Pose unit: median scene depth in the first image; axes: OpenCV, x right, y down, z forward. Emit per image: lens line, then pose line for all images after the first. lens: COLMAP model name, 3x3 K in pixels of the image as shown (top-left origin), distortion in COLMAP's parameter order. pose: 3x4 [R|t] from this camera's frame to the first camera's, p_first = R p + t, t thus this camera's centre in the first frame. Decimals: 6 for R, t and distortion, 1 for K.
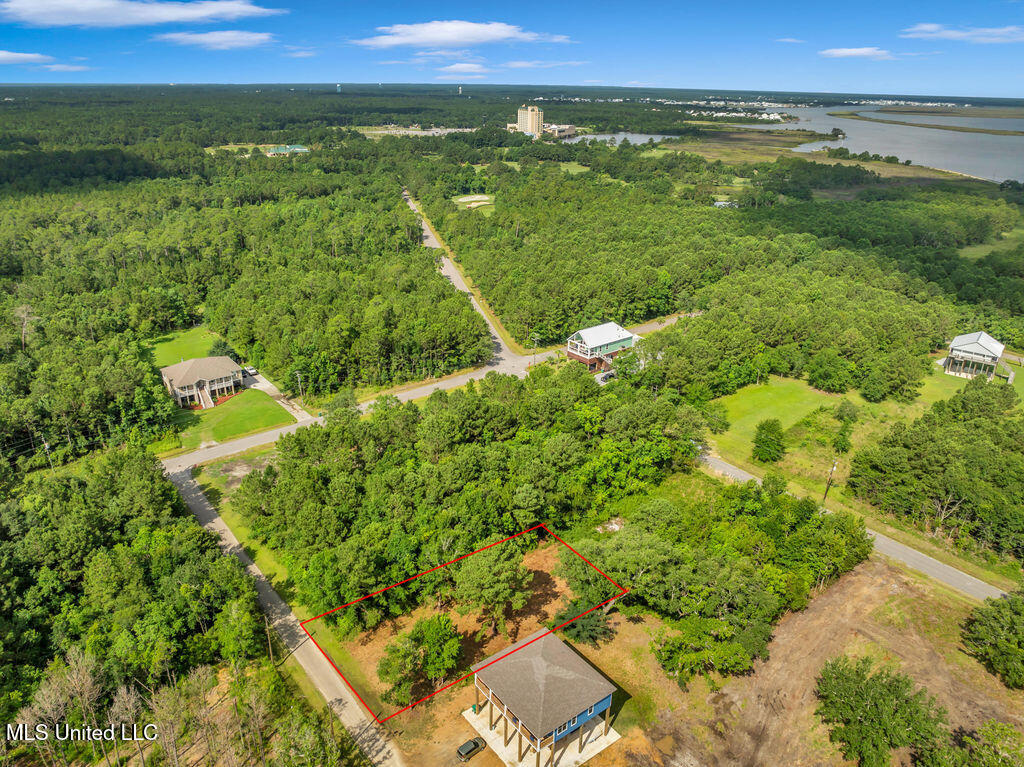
lens RADIAL K [[736.3, 0, 512.0], [0, 736.3, 383.5], [0, 0, 1]] dist [-0.039507, 0.005261]
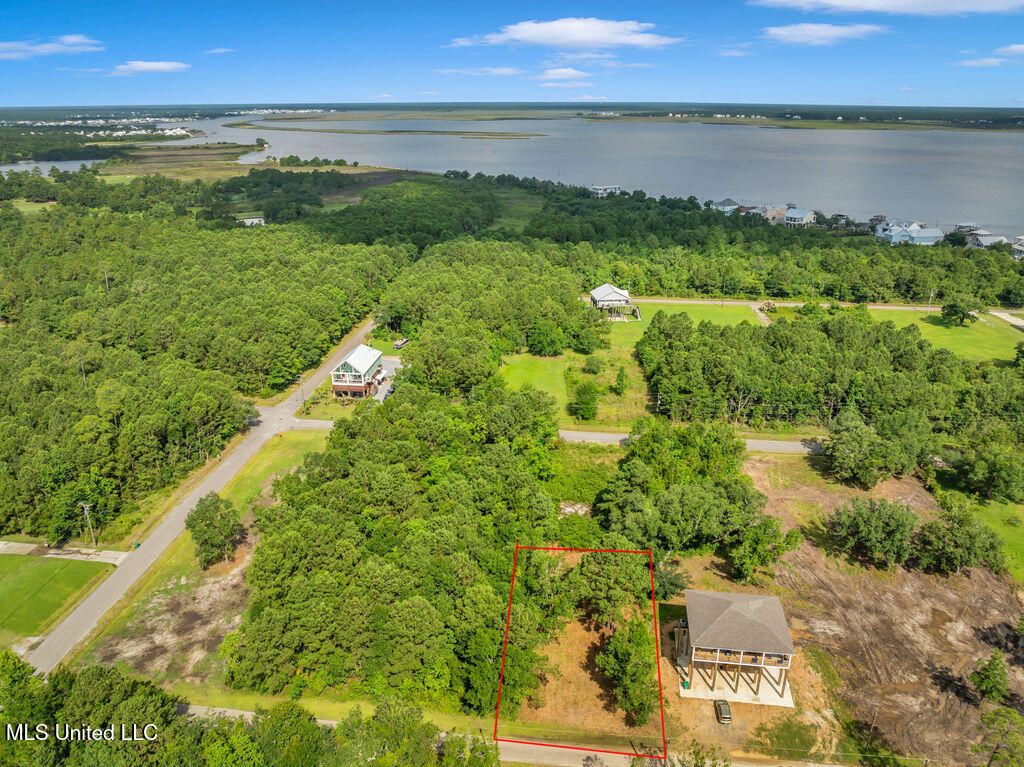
lens RADIAL K [[736.3, 0, 512.0], [0, 736.3, 383.5], [0, 0, 1]] dist [-0.039507, 0.005261]
pose [[0.709751, -0.269831, 0.650726, -0.126759], [0.279536, 0.955772, 0.091430, -0.022978], [-0.646617, 0.117009, 0.753788, 0.048339]]
